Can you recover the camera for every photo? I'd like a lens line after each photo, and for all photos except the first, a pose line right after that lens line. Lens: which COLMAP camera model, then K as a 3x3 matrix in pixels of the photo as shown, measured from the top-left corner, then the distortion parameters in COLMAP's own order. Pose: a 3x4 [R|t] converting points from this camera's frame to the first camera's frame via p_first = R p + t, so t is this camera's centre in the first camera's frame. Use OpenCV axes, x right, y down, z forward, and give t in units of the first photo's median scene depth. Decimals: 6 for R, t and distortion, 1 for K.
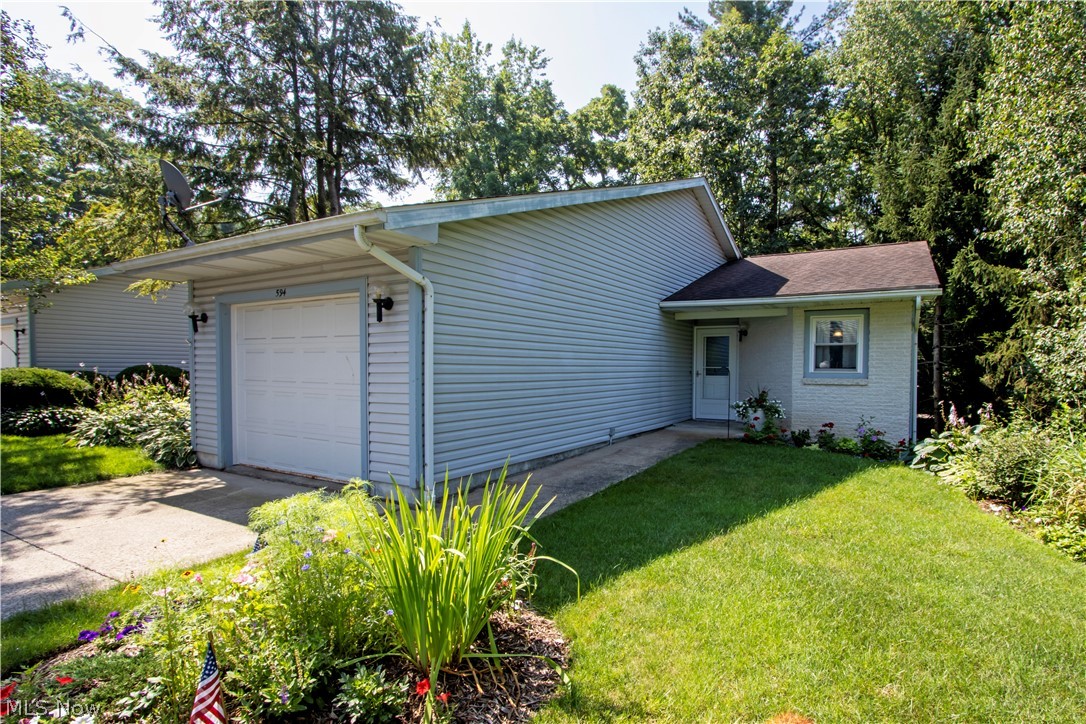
lens RADIAL K [[504.4, 0, 539.9], [0, 504.4, 358.3], [0, 0, 1]] dist [-0.011139, 0.000018]
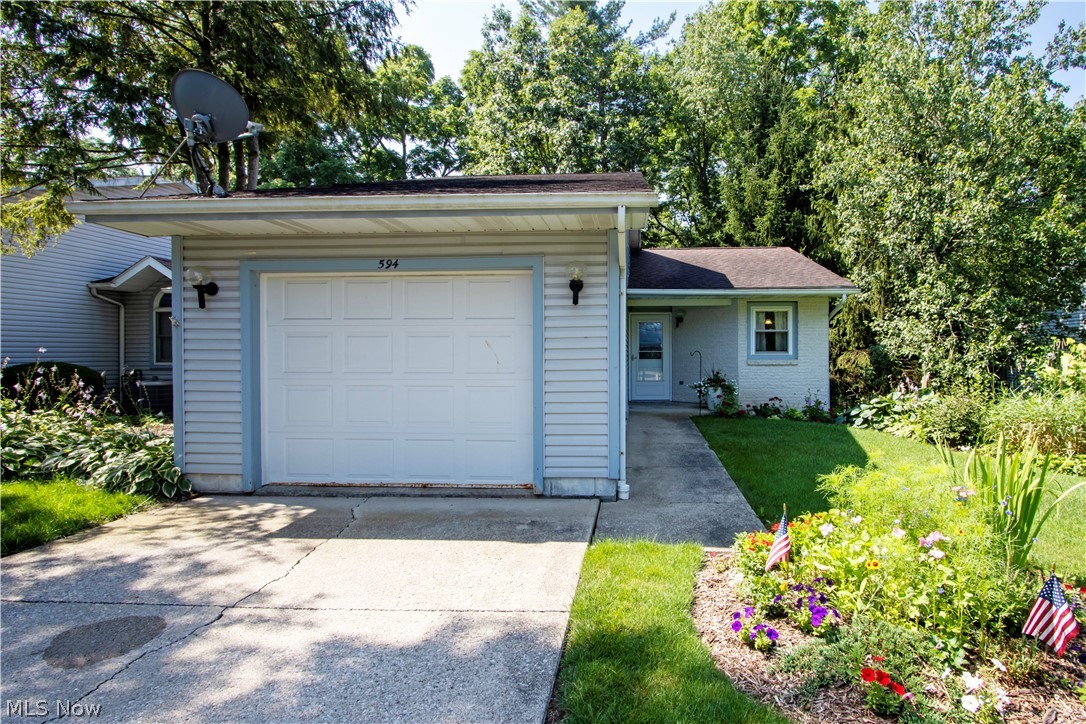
lens RADIAL K [[546.6, 0, 541.8], [0, 546.6, 333.8], [0, 0, 1]] dist [-0.015119, -0.000089]
pose [[0.906053, 0.004948, 0.423136, -0.434328], [0.002418, 0.999855, -0.016870, -0.000494], [-0.423158, 0.016309, 0.905909, 0.059294]]
